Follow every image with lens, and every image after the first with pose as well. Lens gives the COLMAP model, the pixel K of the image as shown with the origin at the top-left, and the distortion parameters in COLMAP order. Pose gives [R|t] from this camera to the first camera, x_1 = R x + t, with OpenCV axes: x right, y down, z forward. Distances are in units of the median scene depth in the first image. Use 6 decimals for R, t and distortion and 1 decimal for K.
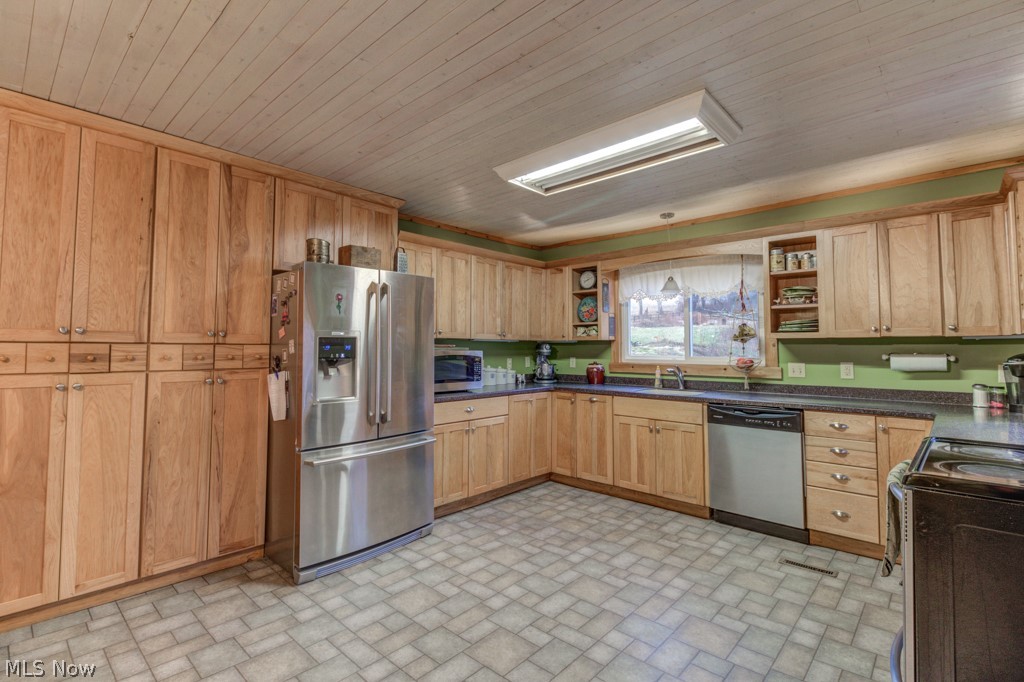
lens RADIAL K [[476.9, 0, 516.5], [0, 476.9, 326.0], [0, 0, 1]] dist [0.015593, -0.001078]
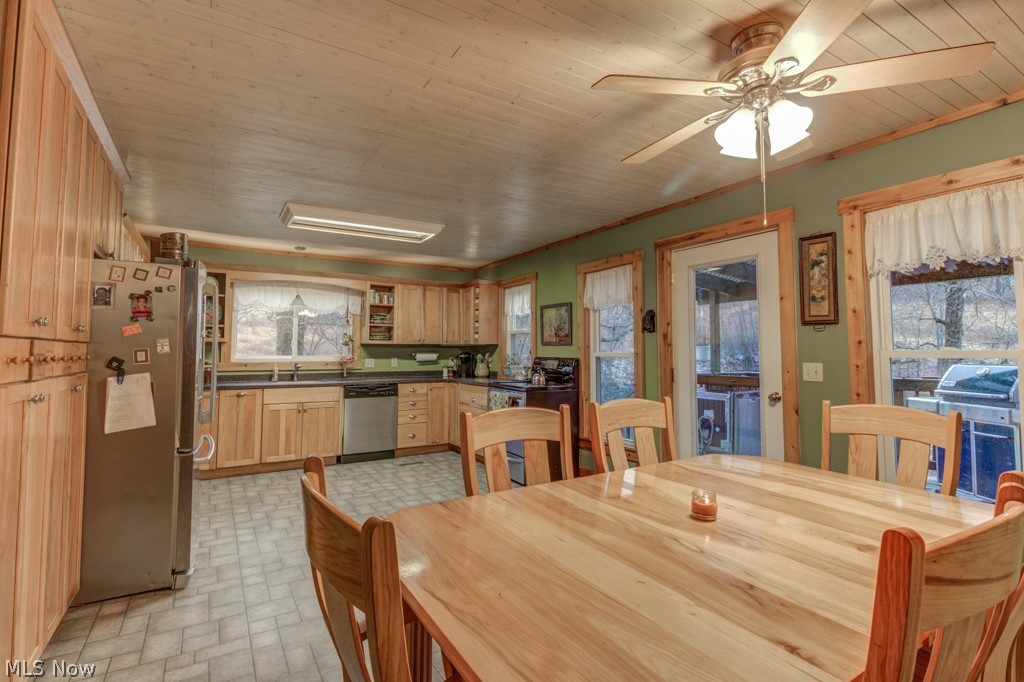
lens RADIAL K [[476.9, 0, 511.1], [0, 476.9, 344.5], [0, 0, 1]] dist [0.015593, -0.001078]
pose [[0.283827, 0.015545, 0.958749, -0.976921], [-0.044802, 0.998992, -0.002935, 0.013329], [-0.957828, -0.042121, 0.284237, 0.083421]]
